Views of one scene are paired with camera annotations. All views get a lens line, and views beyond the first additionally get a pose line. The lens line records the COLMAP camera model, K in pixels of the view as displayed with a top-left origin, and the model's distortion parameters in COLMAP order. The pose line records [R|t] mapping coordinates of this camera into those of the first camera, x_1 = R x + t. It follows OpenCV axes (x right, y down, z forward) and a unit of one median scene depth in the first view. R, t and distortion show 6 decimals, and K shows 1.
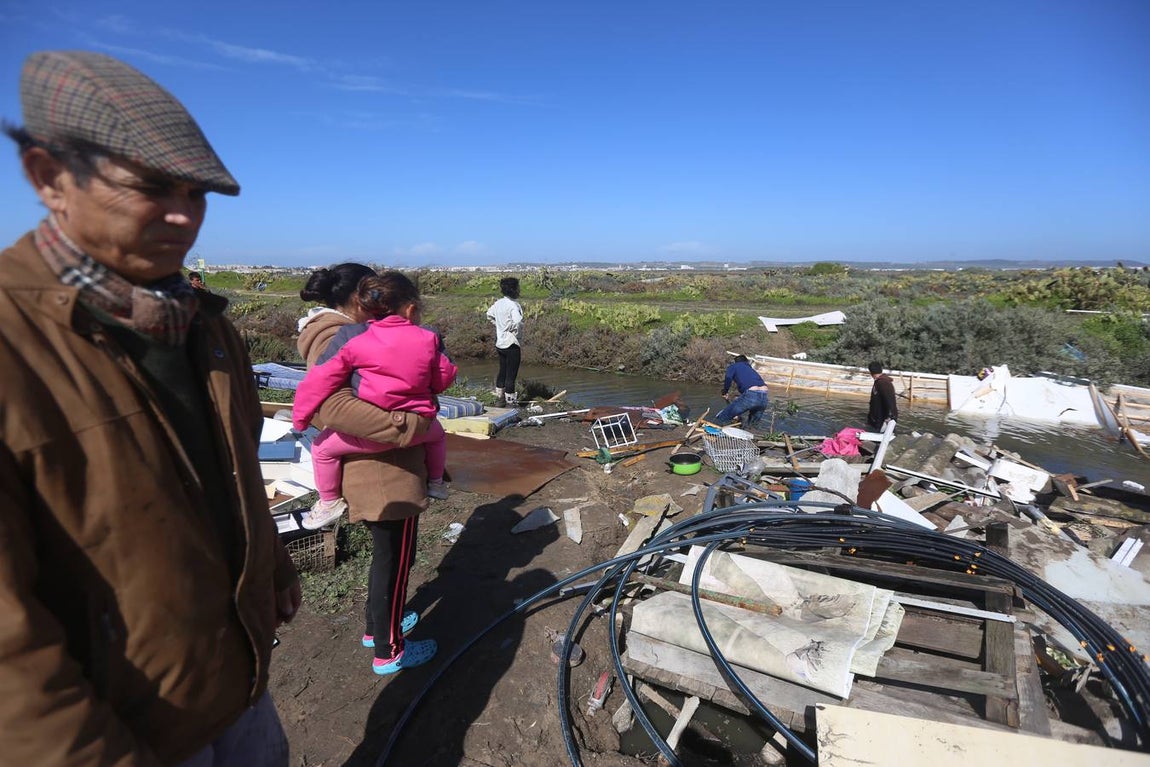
lens RADIAL K [[532.7, 0, 570.0], [0, 532.7, 379.7], [0, 0, 1]] dist [-0.051788, 0.019172]
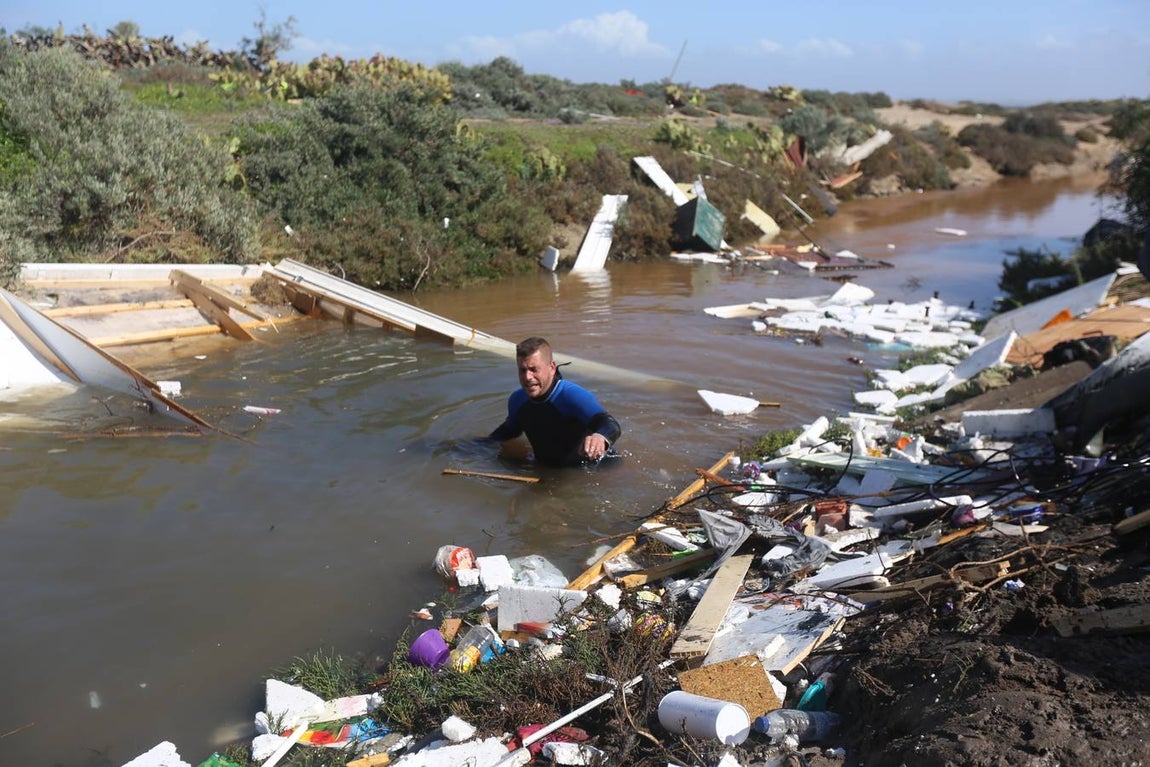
lens RADIAL K [[1071.9, 0, 561.3], [0, 1071.9, 377.8], [0, 0, 1]] dist [0.026590, 0.000000]
pose [[0.100663, -0.240967, 0.965299, 0.263865], [0.176408, 0.959177, 0.221043, -0.013655], [-0.979156, 0.148036, 0.139062, 0.428358]]
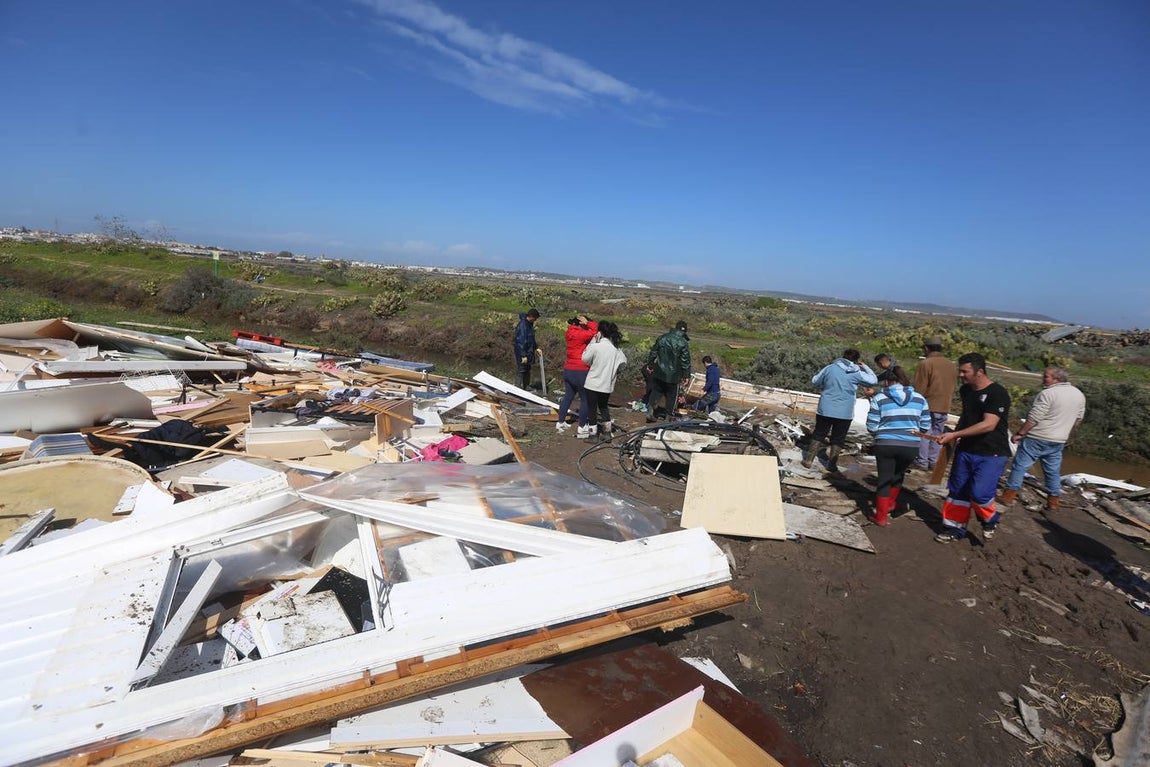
lens RADIAL K [[532.7, 0, 570.8], [0, 532.7, 386.3], [0, 0, 1]] dist [-0.051788, 0.019172]
pose [[0.993119, 0.069650, 0.094142, -0.118462], [-0.068992, 0.997565, -0.010225, 0.029952], [-0.094625, 0.003660, 0.995506, -0.405140]]
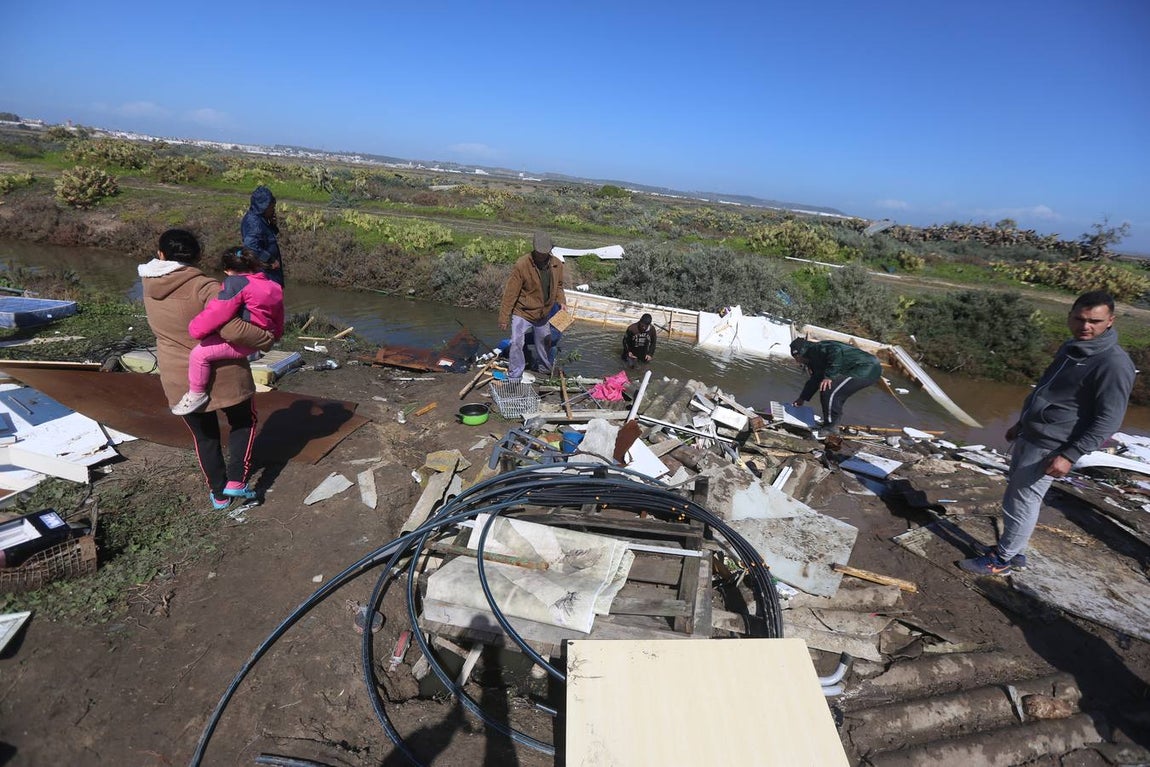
lens RADIAL K [[532.7, 0, 569.5], [0, 532.7, 381.1], [0, 0, 1]] dist [-0.051788, 0.019172]
pose [[0.927255, -0.025374, 0.373569, -0.002483], [-0.038766, 0.985833, 0.163186, -0.036357], [-0.372417, -0.165797, 0.913136, -0.019472]]
